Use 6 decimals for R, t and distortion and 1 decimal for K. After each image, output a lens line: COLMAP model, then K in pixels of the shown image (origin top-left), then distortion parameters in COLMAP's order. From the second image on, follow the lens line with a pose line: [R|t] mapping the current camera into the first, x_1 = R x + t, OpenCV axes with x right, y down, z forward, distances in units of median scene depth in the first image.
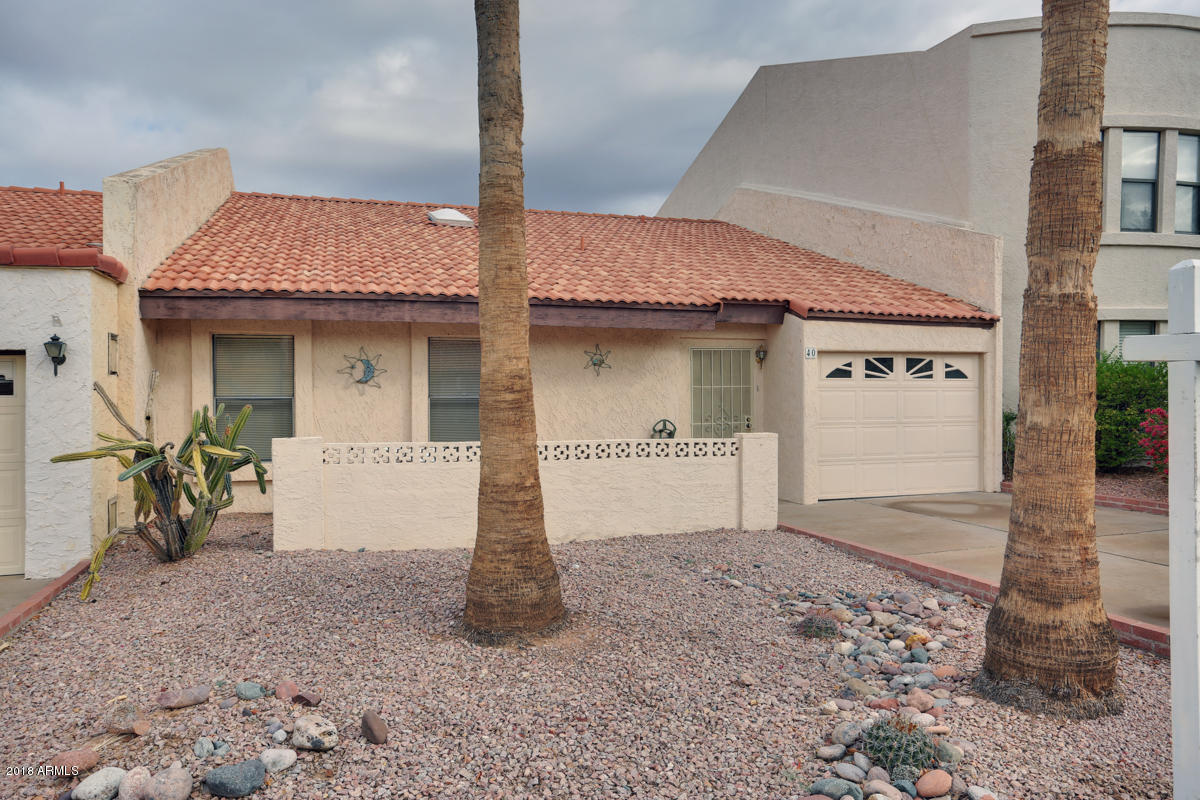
lens RADIAL K [[819.4, 0, 600.0], [0, 819.4, 400.0], [0, 0, 1]] dist [-0.018707, 0.002794]
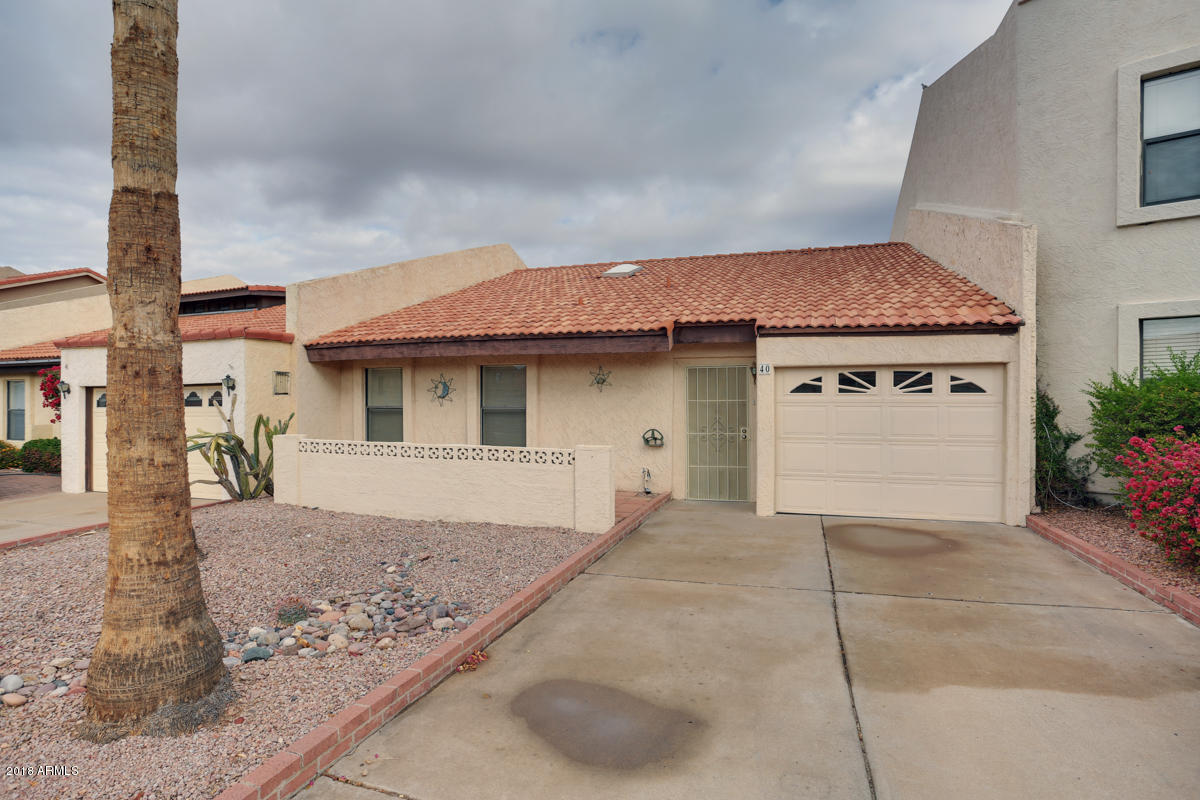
lens RADIAL K [[612.1, 0, 605.6], [0, 612.1, 397.6], [0, 0, 1]] dist [-0.074876, 0.042428]
pose [[0.805052, 0.003102, -0.593197, 0.553752], [-0.006156, 0.999976, -0.003126, -0.018144], [0.593173, 0.006168, 0.805051, 0.265838]]
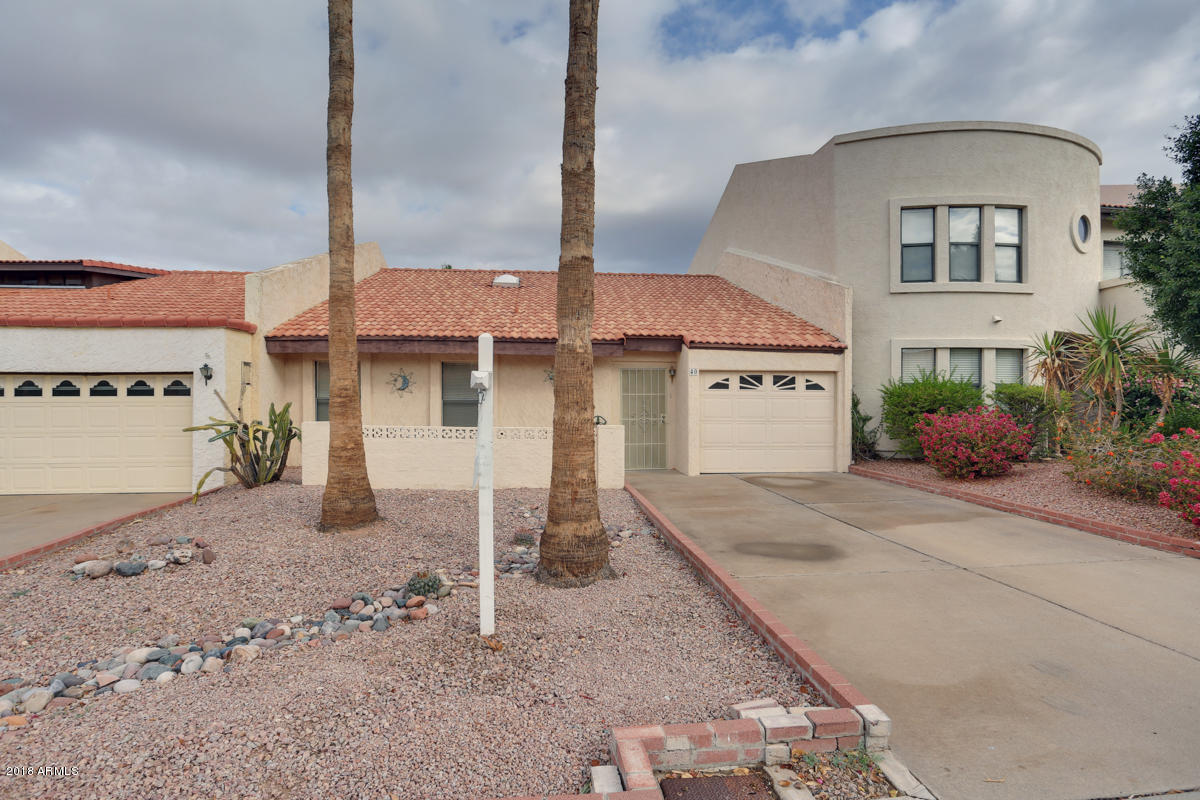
lens RADIAL K [[612.1, 0, 605.6], [0, 612.1, 397.6], [0, 0, 1]] dist [-0.074876, 0.042428]
pose [[0.977774, 0.011063, -0.209372, 0.333503], [-0.012412, 0.999910, -0.005127, -0.004184], [0.209296, 0.007612, 0.977823, -0.091901]]
